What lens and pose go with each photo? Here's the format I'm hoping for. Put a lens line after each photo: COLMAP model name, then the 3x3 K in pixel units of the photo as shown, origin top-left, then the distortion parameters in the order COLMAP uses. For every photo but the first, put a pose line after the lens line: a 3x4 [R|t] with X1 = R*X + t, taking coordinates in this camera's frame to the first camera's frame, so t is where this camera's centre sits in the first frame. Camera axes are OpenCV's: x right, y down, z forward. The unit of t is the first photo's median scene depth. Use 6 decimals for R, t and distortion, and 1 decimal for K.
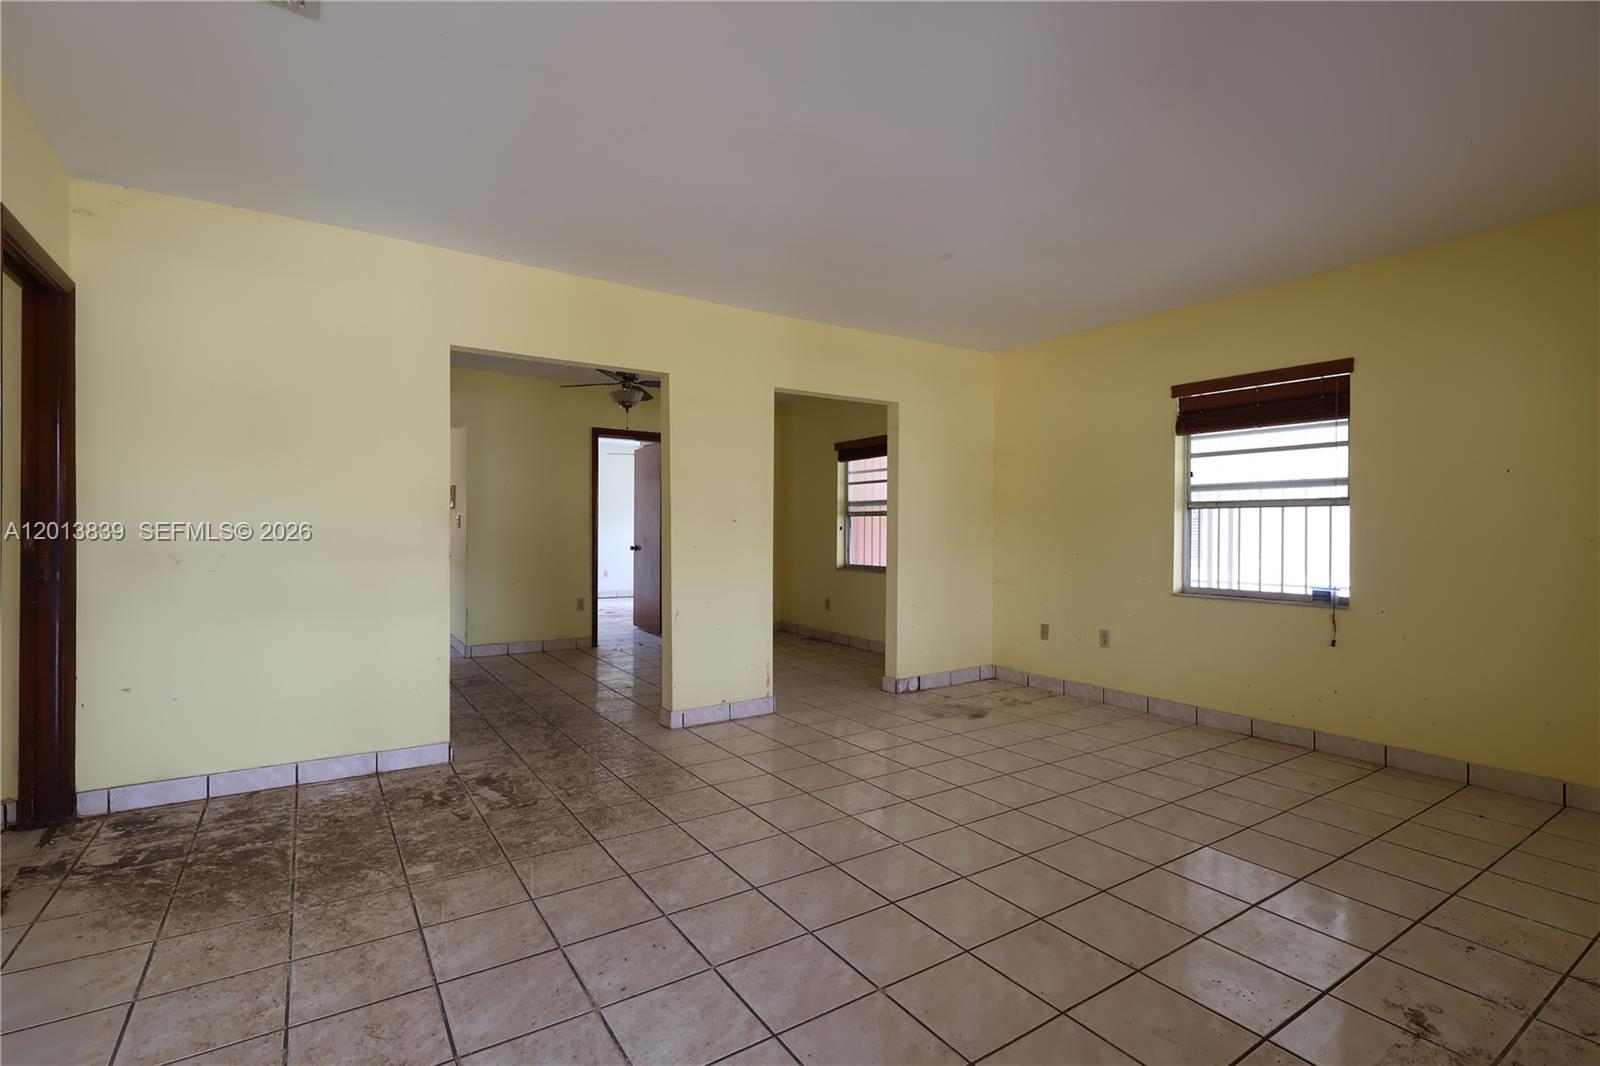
lens RADIAL K [[739.6, 0, 796.4], [0, 739.6, 532.2], [0, 0, 1]] dist [-0.002985, 0.001601]
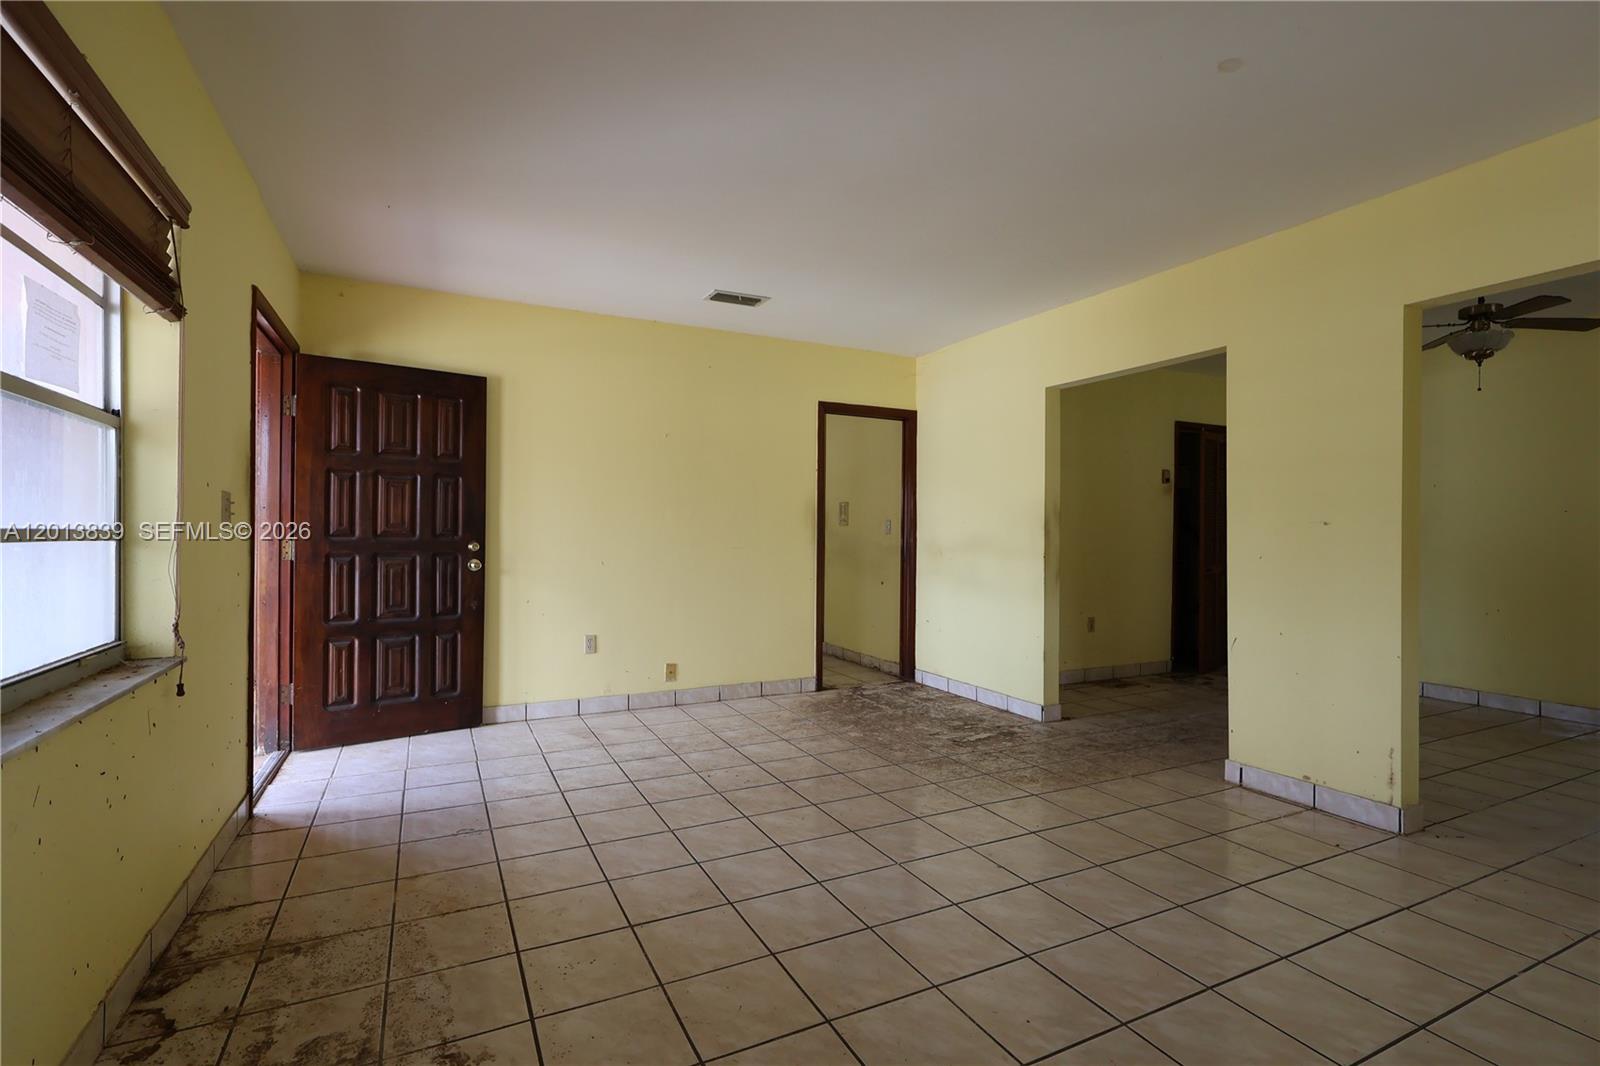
lens RADIAL K [[741.7, 0, 796.5], [0, 741.7, 535.8], [0, 0, 1]] dist [0.000391, 0.000601]
pose [[-0.122648, -0.003238, -0.992445, 0.749900], [-0.012179, 0.999924, -0.001758, 0.003836], [0.992376, 0.011871, -0.122678, 0.670954]]
